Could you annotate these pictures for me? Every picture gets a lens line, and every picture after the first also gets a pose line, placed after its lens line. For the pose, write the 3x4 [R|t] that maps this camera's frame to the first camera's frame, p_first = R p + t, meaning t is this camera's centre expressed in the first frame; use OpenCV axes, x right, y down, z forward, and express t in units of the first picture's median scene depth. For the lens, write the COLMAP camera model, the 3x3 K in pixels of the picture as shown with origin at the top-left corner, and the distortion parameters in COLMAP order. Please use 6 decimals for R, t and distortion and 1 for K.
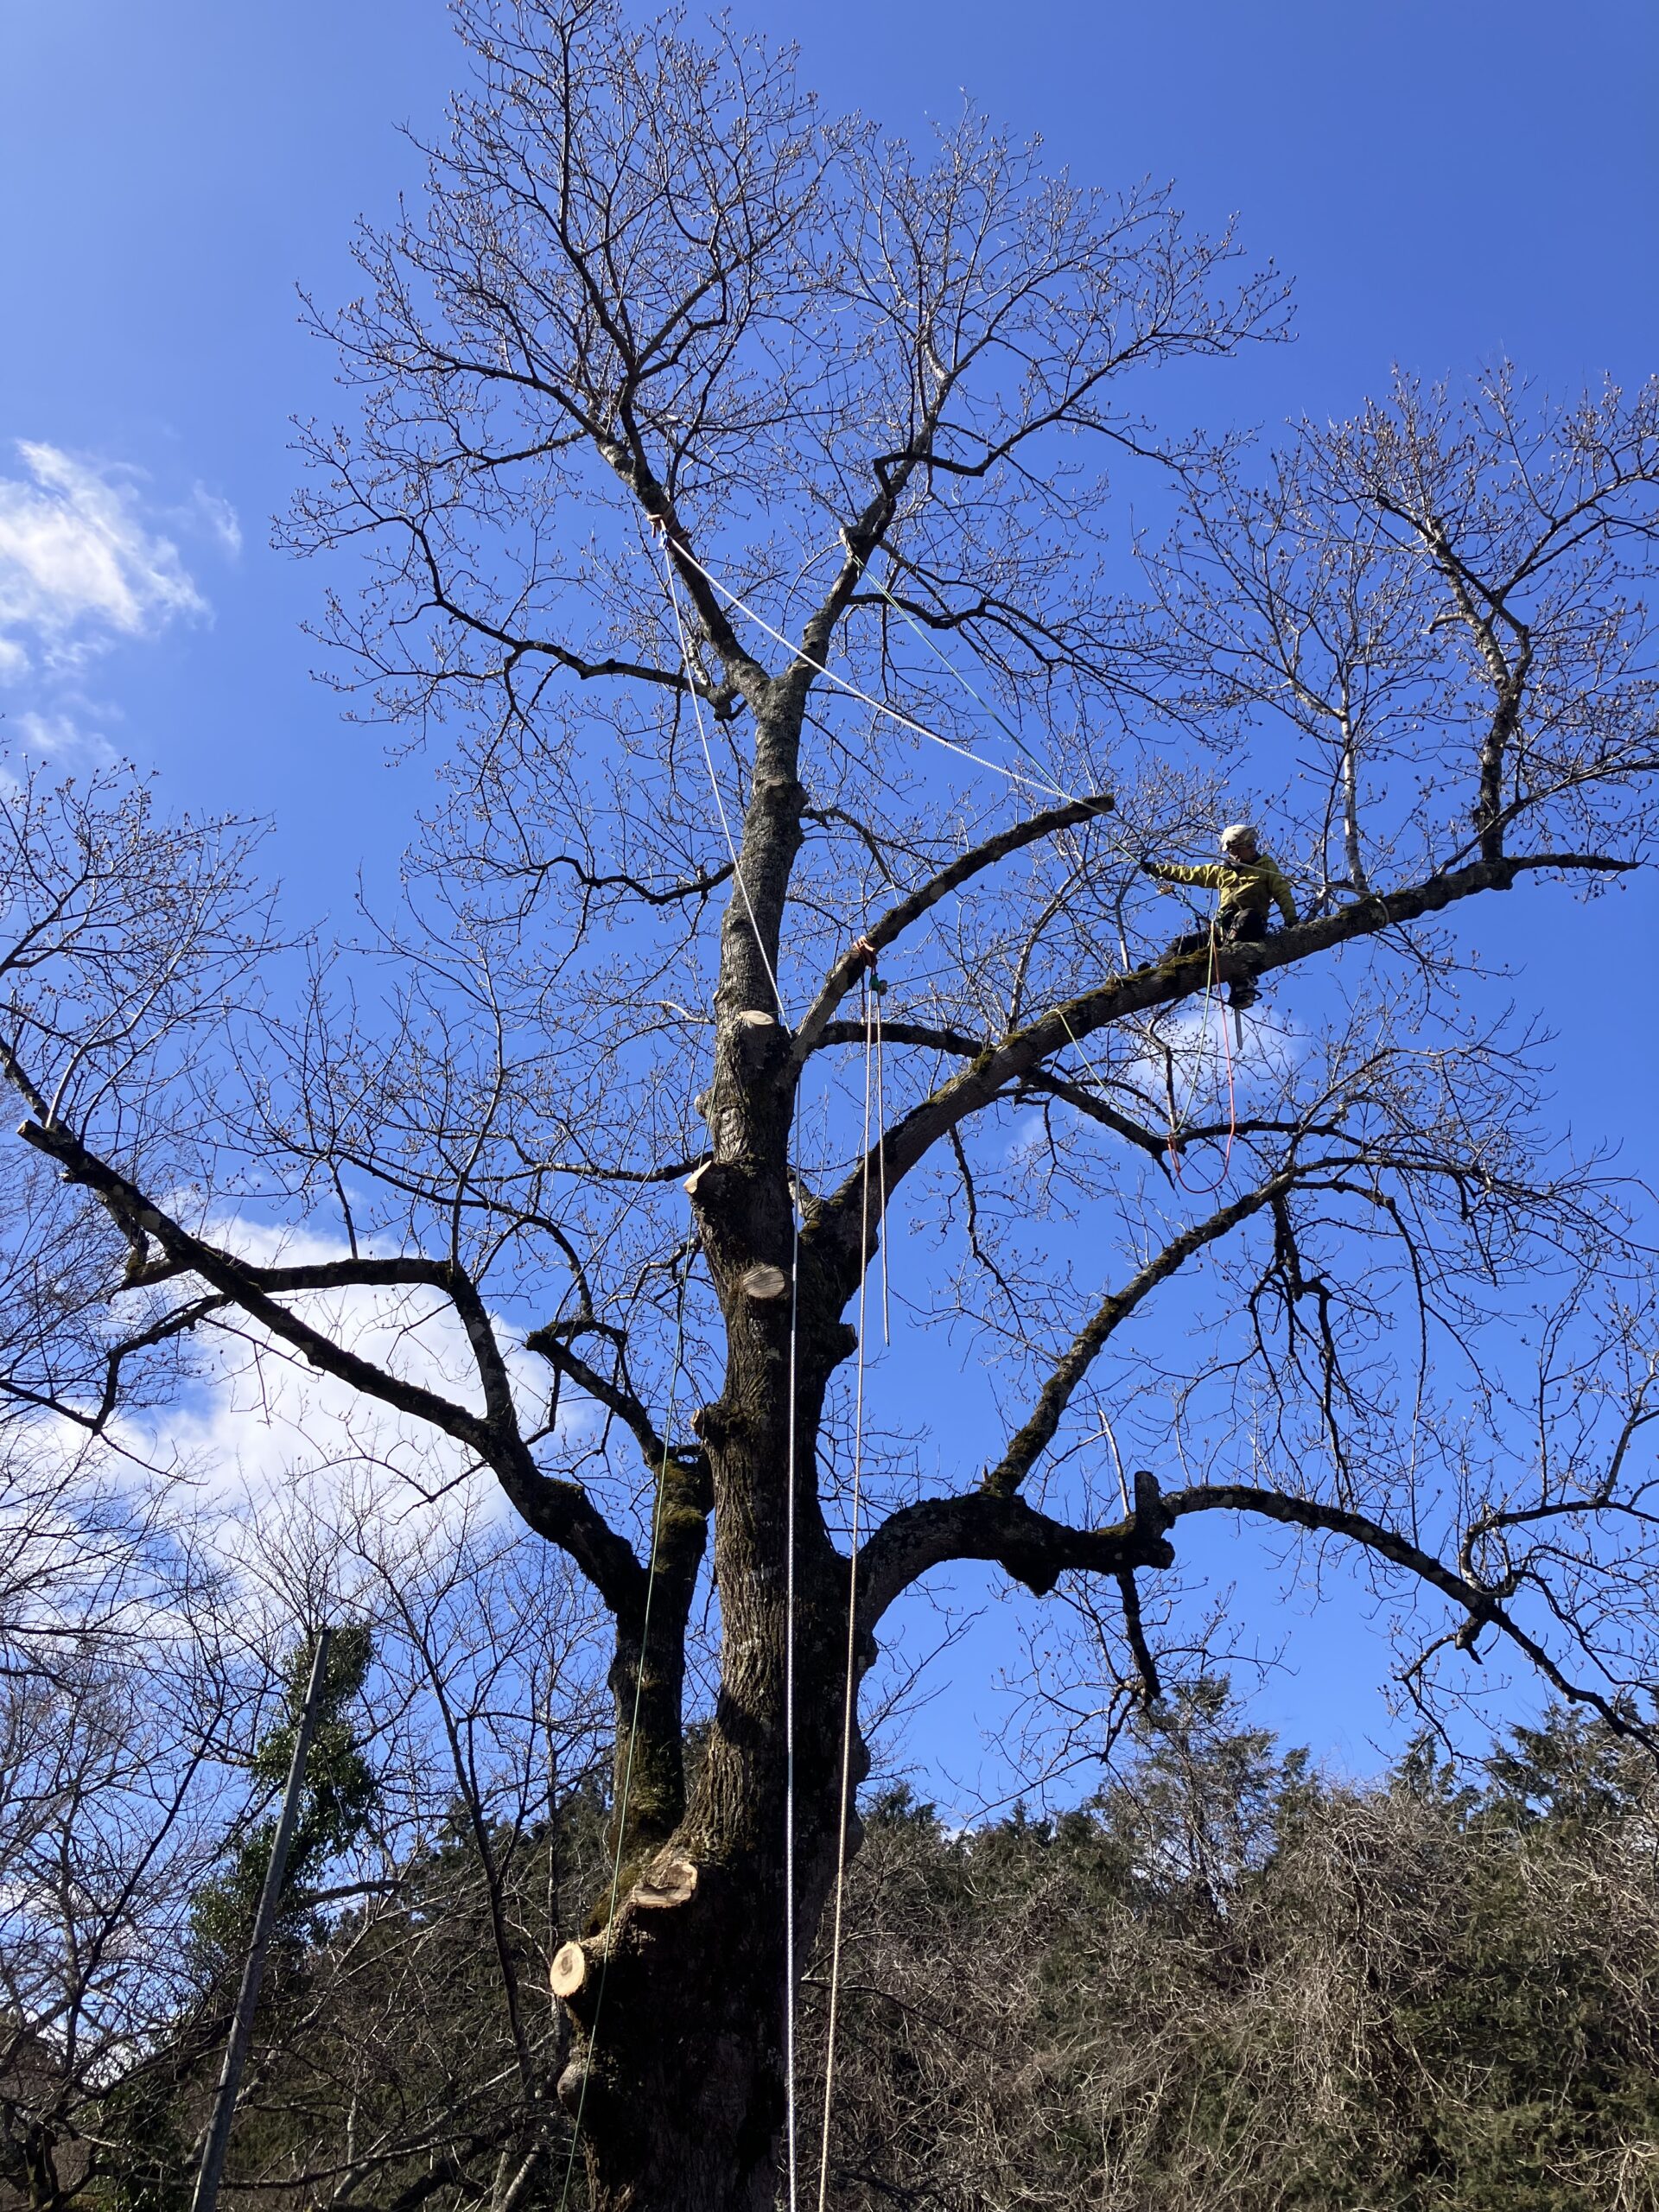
lens RADIAL K [[1813.9, 0, 840.7], [0, 1813.9, 1085.8], [0, 0, 1]] dist [0.006344, -0.004512]
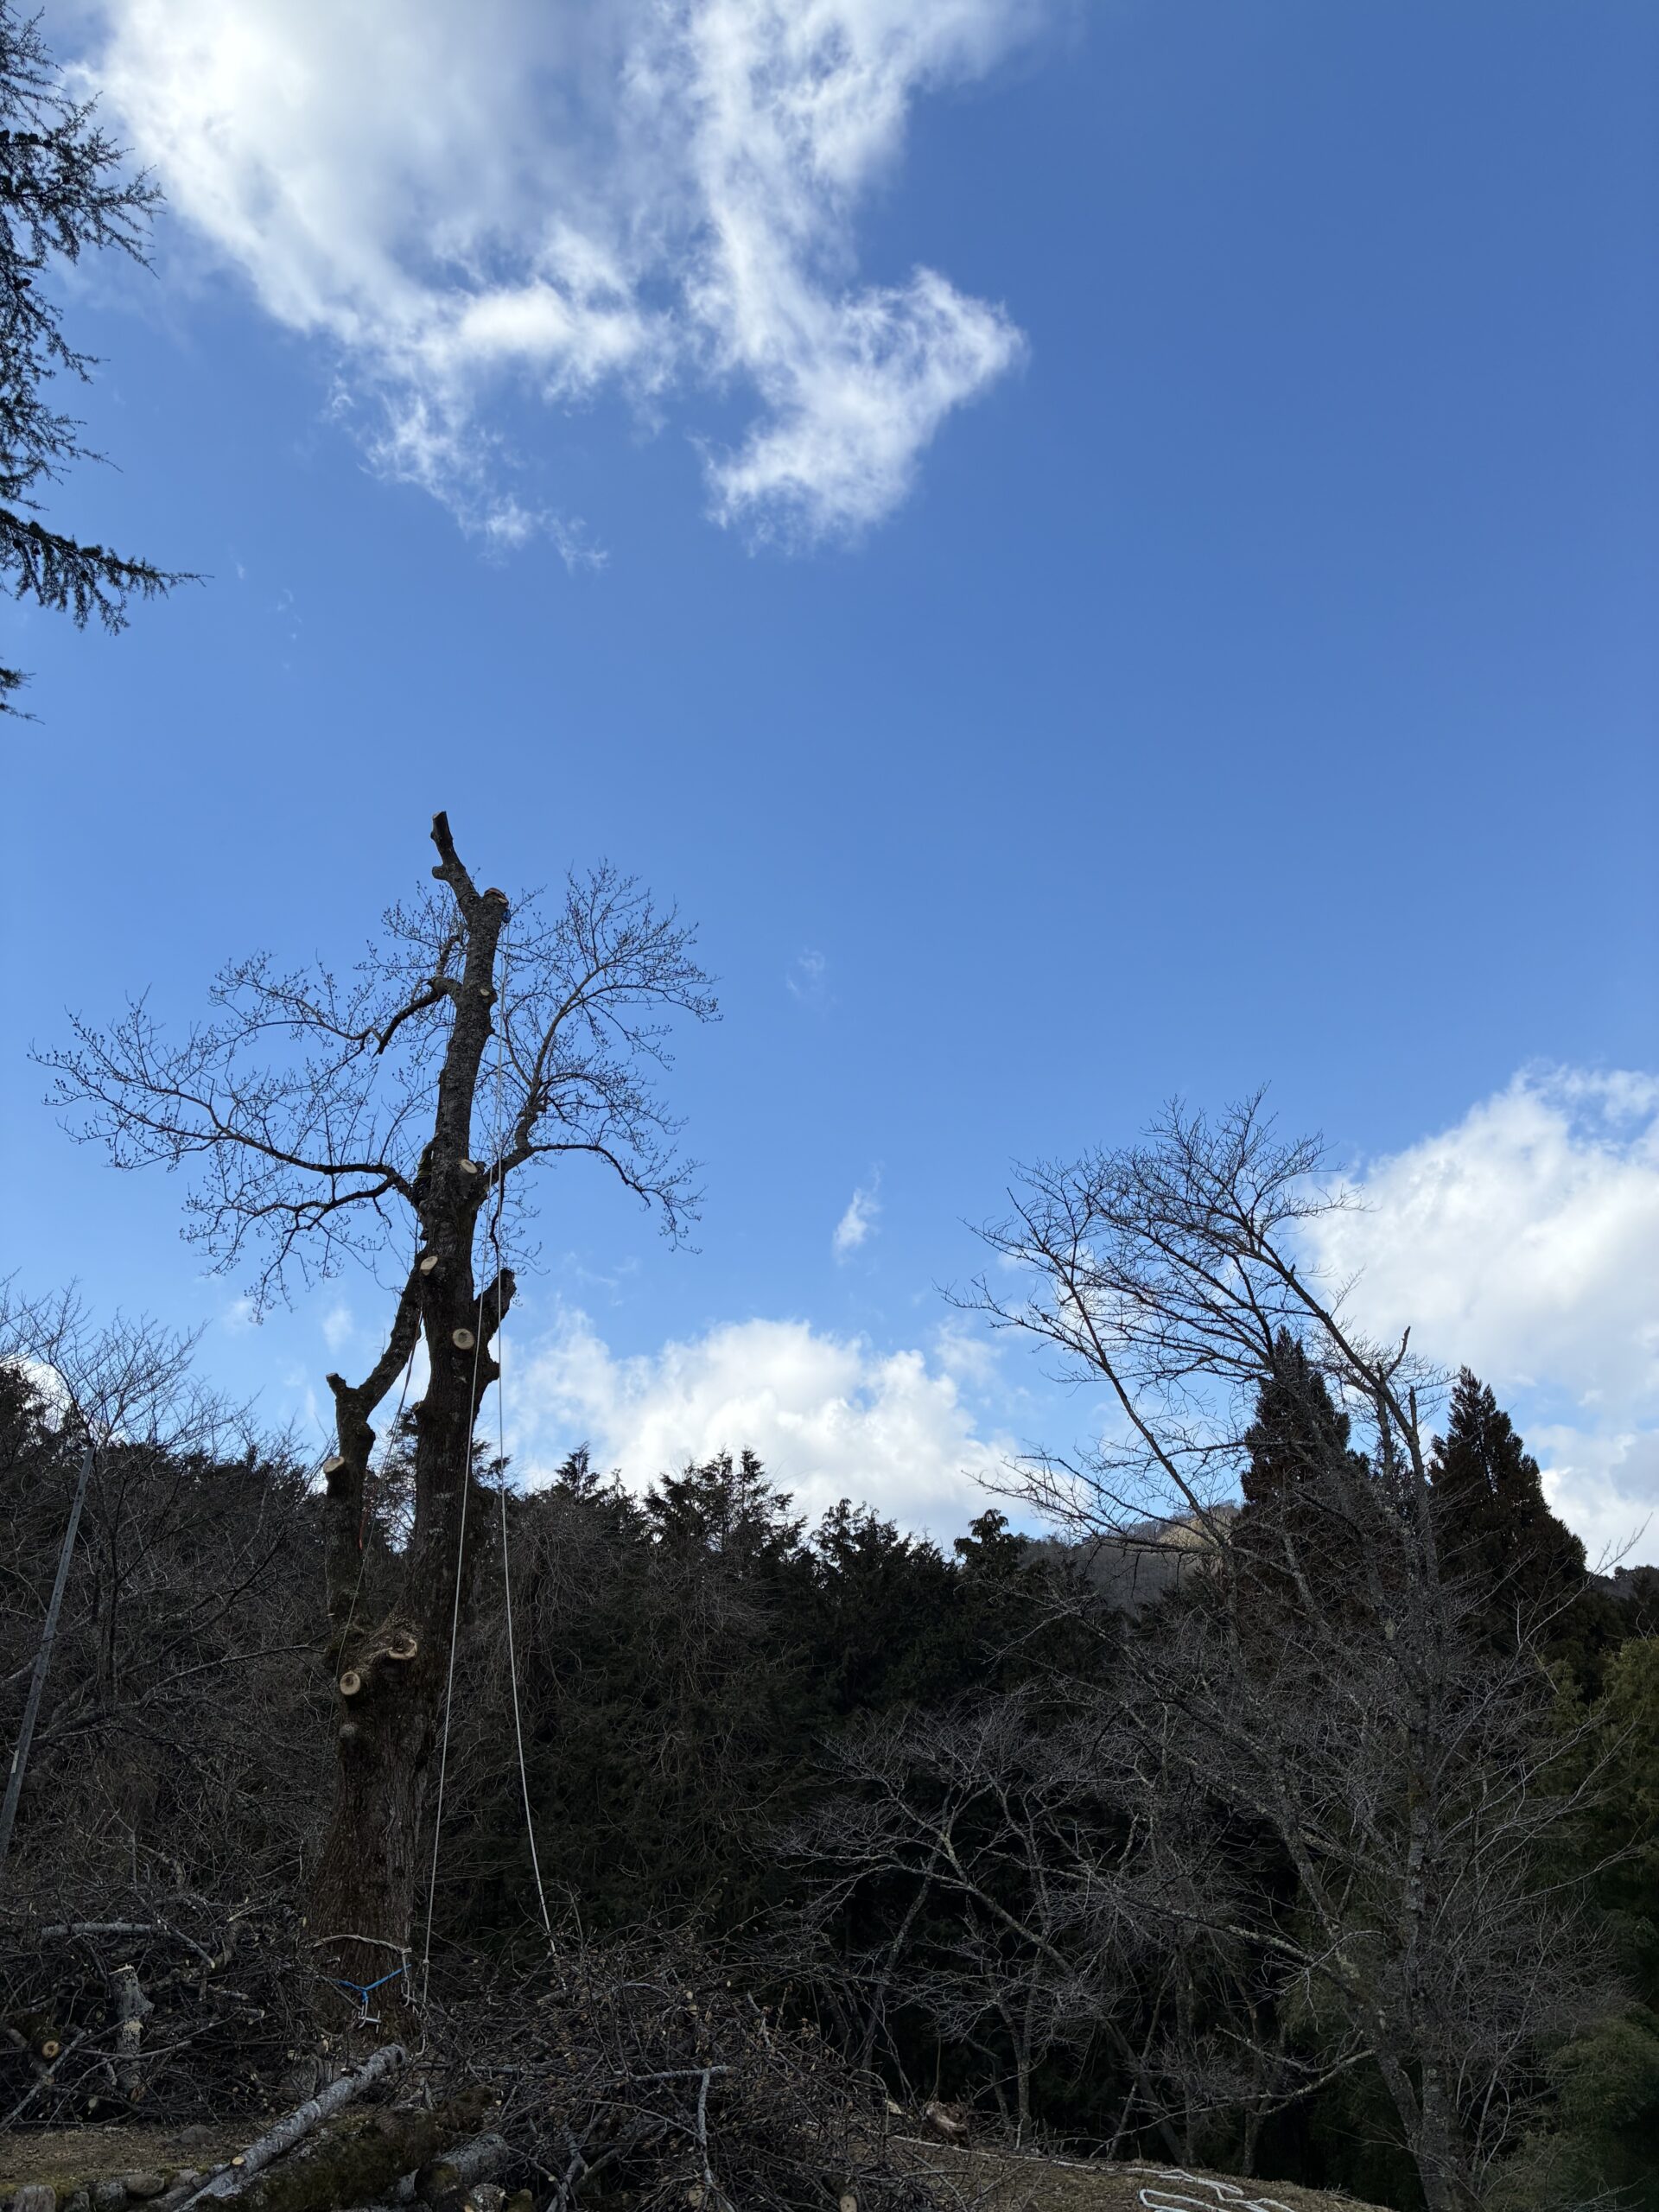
lens RADIAL K [[1685.5, 0, 826.7], [0, 1685.5, 1121.0], [0, 0, 1]] dist [0.058416, 0.002855]
pose [[0.876520, 0.194778, 0.440198, -0.447660], [-0.281047, 0.949504, 0.139484, -0.388701], [-0.390801, -0.245977, 0.887000, -0.562055]]
